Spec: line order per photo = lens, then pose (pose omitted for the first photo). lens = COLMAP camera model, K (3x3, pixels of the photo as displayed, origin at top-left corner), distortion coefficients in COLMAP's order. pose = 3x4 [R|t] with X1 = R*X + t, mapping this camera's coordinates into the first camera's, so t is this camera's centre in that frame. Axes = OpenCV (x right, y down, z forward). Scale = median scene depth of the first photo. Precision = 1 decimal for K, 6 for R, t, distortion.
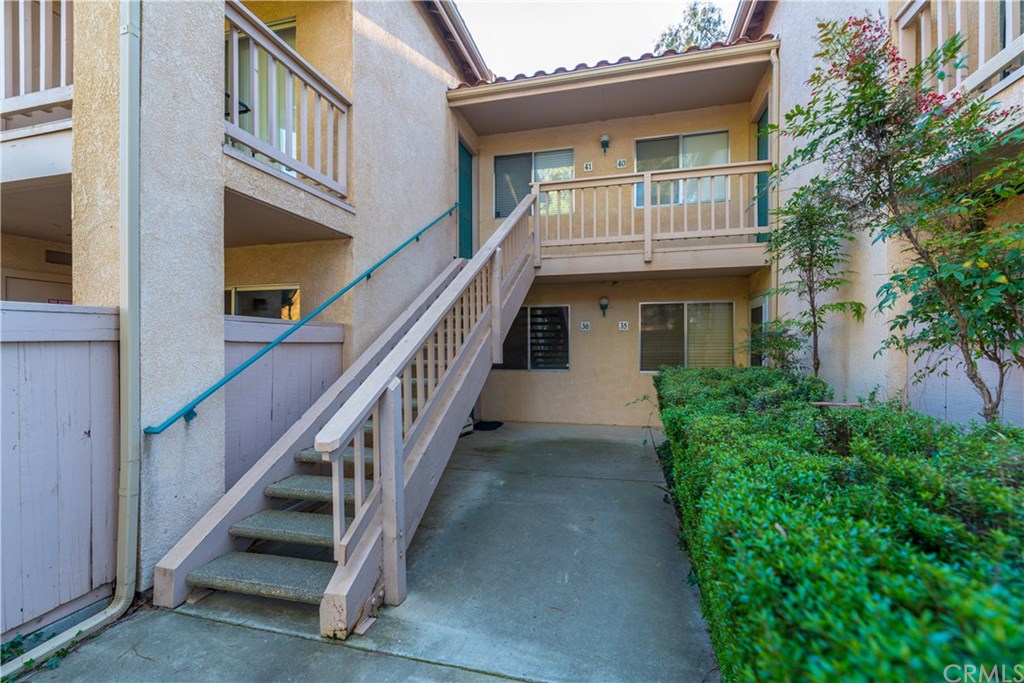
lens RADIAL K [[434.8, 0, 522.4], [0, 434.8, 344.1], [0, 0, 1]] dist [0.000133, 0.000150]
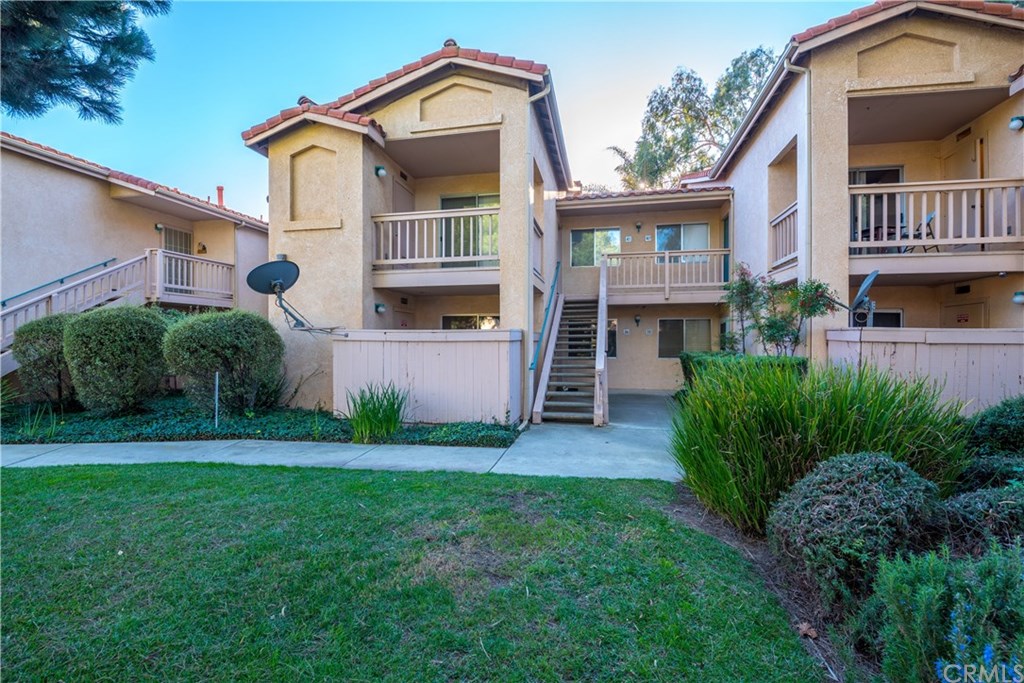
lens RADIAL K [[438.1, 0, 518.8], [0, 438.1, 344.0], [0, 0, 1]] dist [-0.010004, -0.000324]
pose [[0.999139, 0.005201, 0.041168, -0.609998], [-0.005311, 0.999983, 0.002569, 0.007972], [-0.041153, -0.002785, 0.999149, -1.234349]]
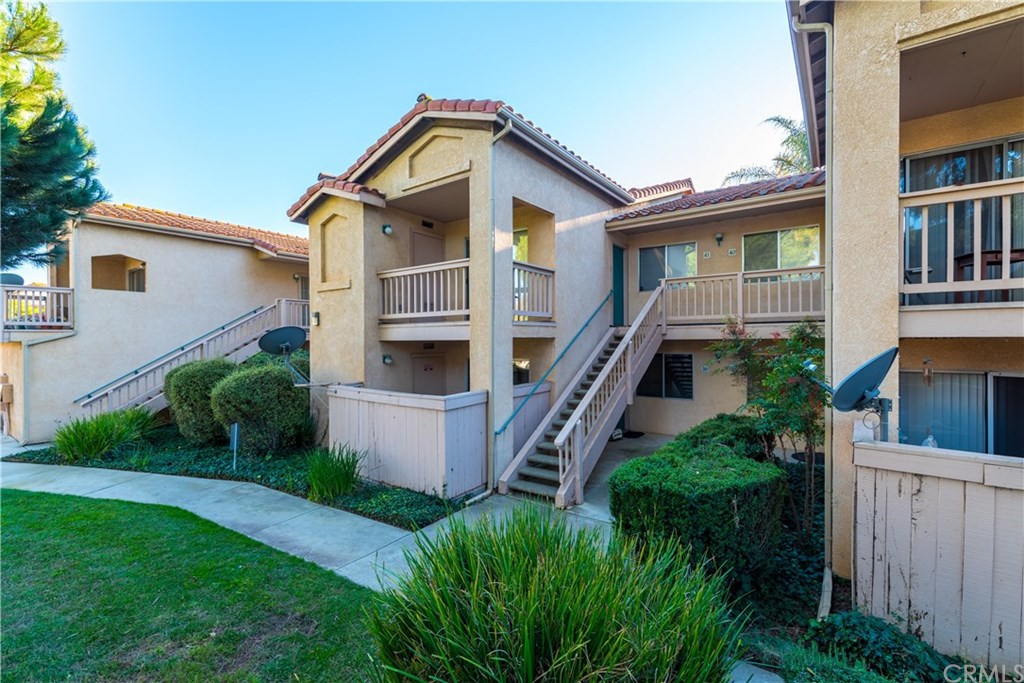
lens RADIAL K [[445.7, 0, 519.0], [0, 445.7, 340.3], [0, 0, 1]] dist [0.001259, 0.000431]
pose [[0.926550, -0.000152, -0.376172, 0.226678], [0.001530, 0.999993, 0.003366, -0.243074], [0.376168, -0.003694, 0.926544, -0.963459]]
